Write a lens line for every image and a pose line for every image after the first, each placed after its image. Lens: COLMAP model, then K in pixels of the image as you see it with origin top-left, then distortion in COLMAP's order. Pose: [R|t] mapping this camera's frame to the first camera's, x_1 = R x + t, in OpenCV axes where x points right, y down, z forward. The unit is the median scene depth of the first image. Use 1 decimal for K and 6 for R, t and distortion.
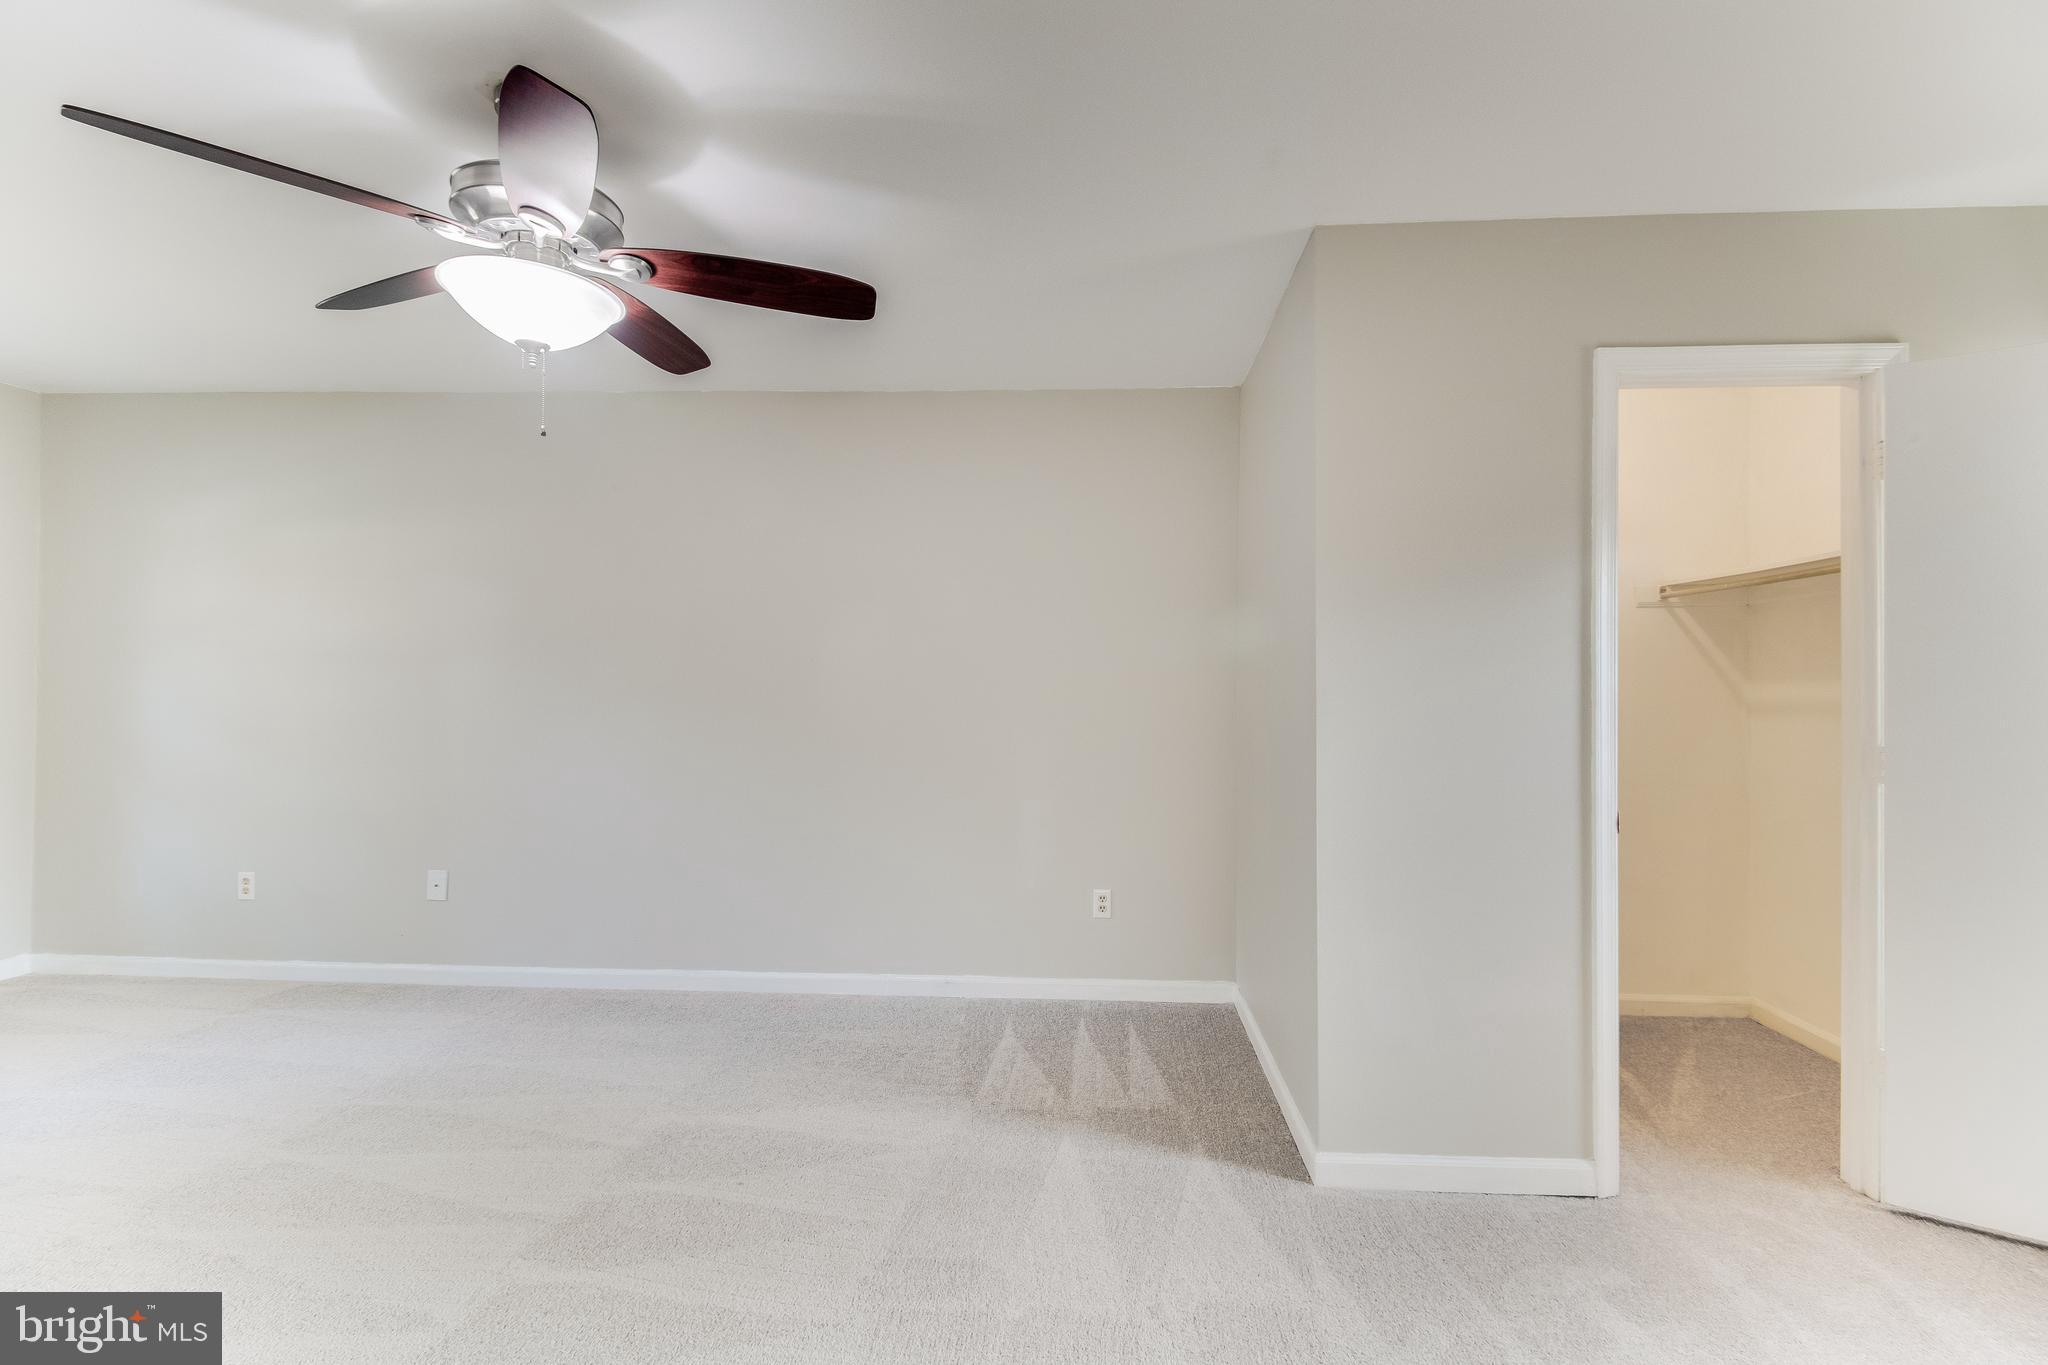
lens RADIAL K [[984.4, 0, 1027.9], [0, 984.4, 679.9], [0, 0, 1]] dist [-0.002618, -0.000349]
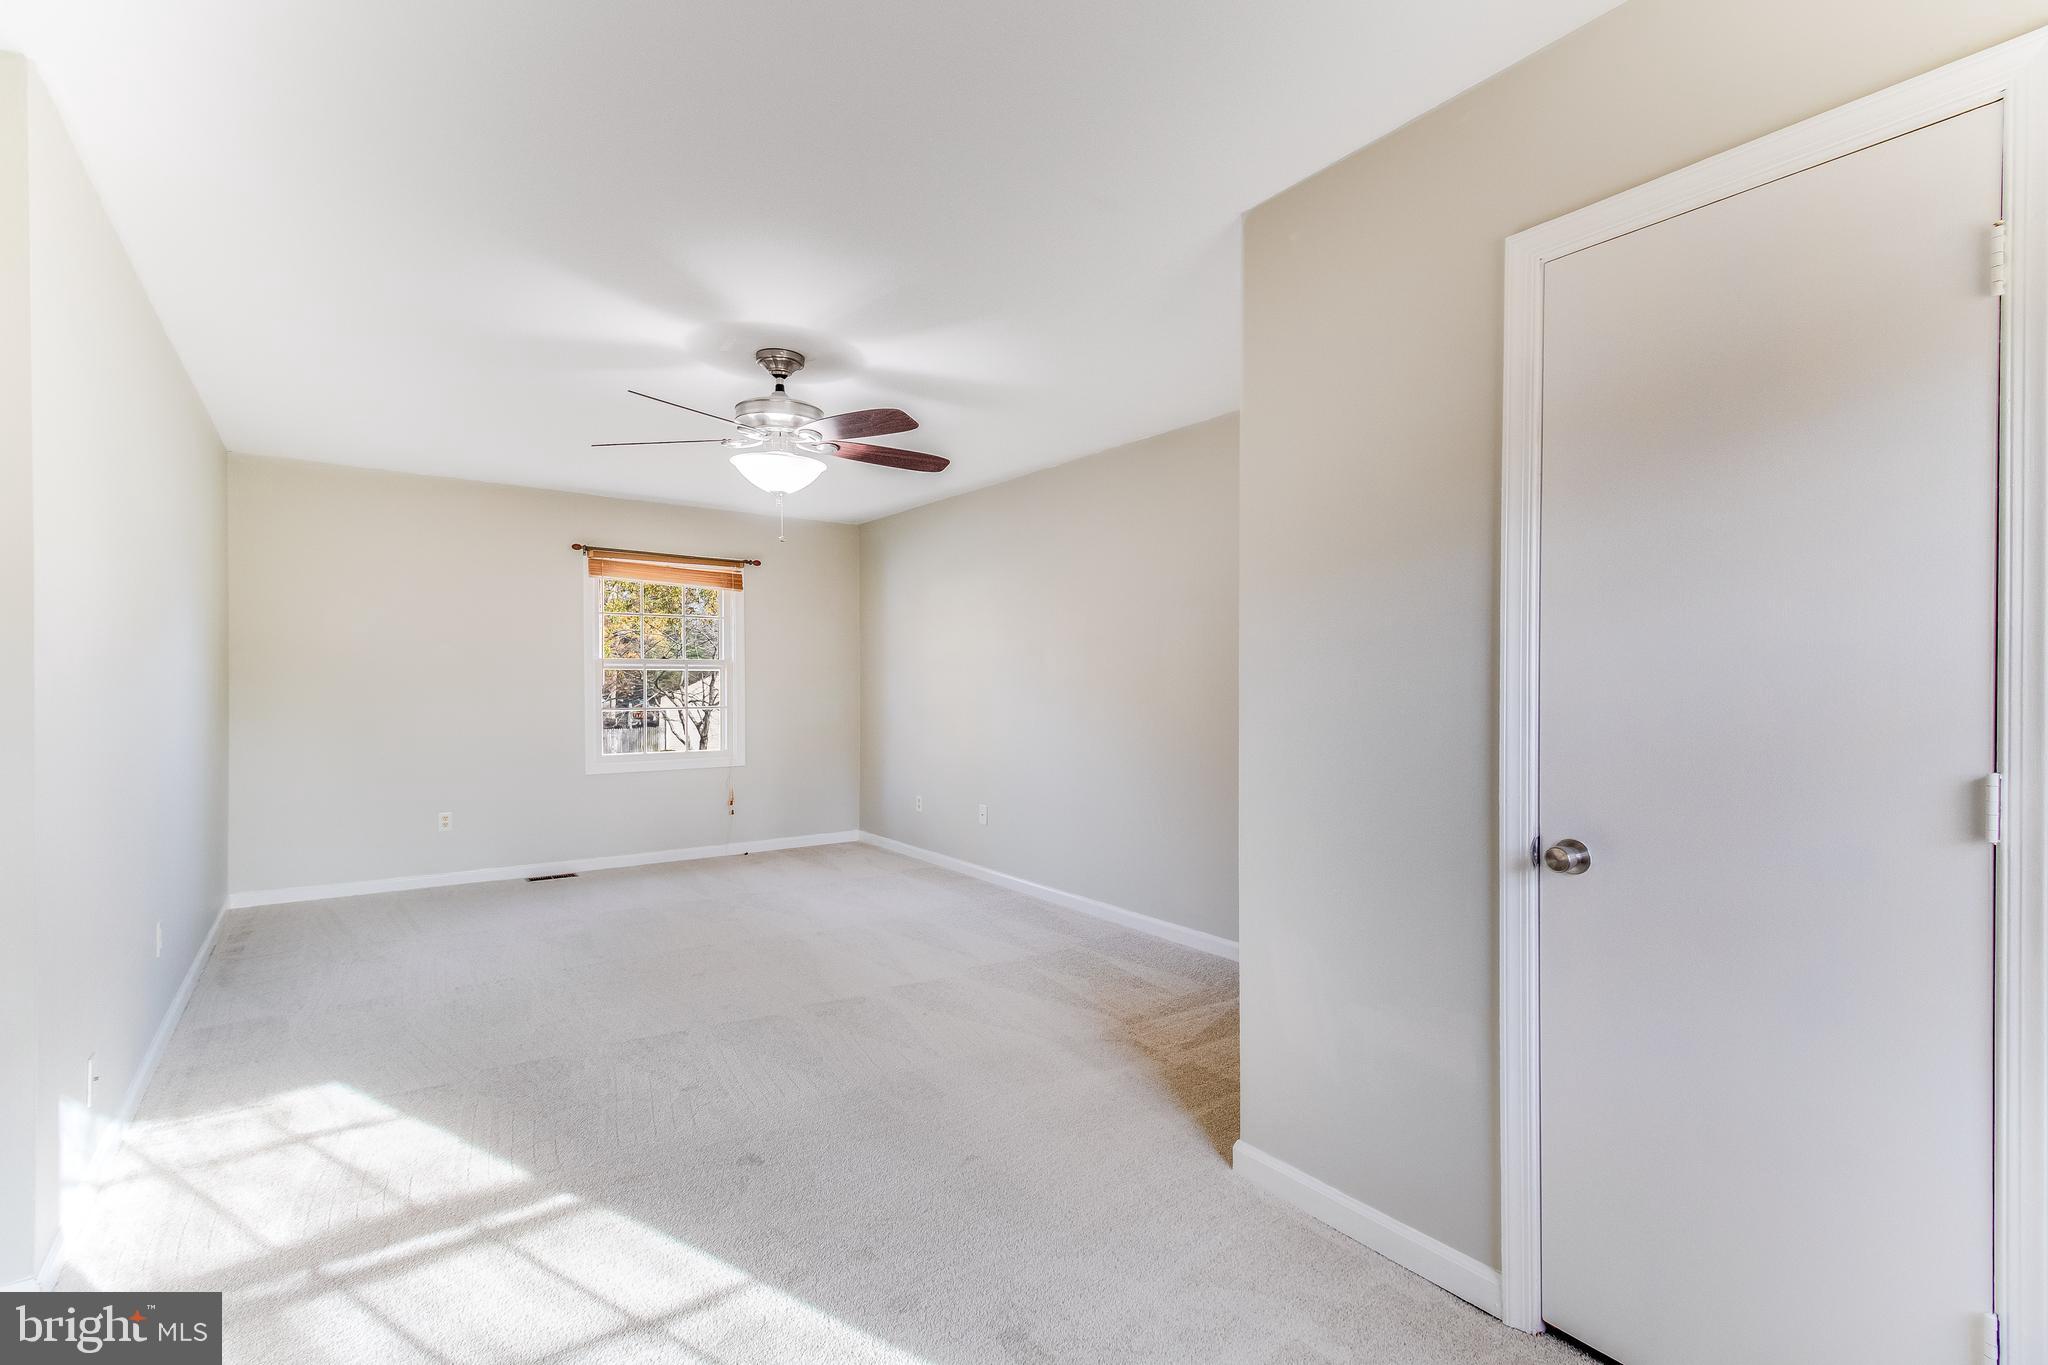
lens RADIAL K [[958.9, 0, 1033.6], [0, 958.9, 680.3], [0, 0, 1]] dist [0.016360, -0.011824]
pose [[0.628660, -0.005285, -0.777662, 0.804576], [0.010129, 0.999948, 0.001392, 0.001194], [0.777614, -0.008752, 0.628681, 0.183682]]
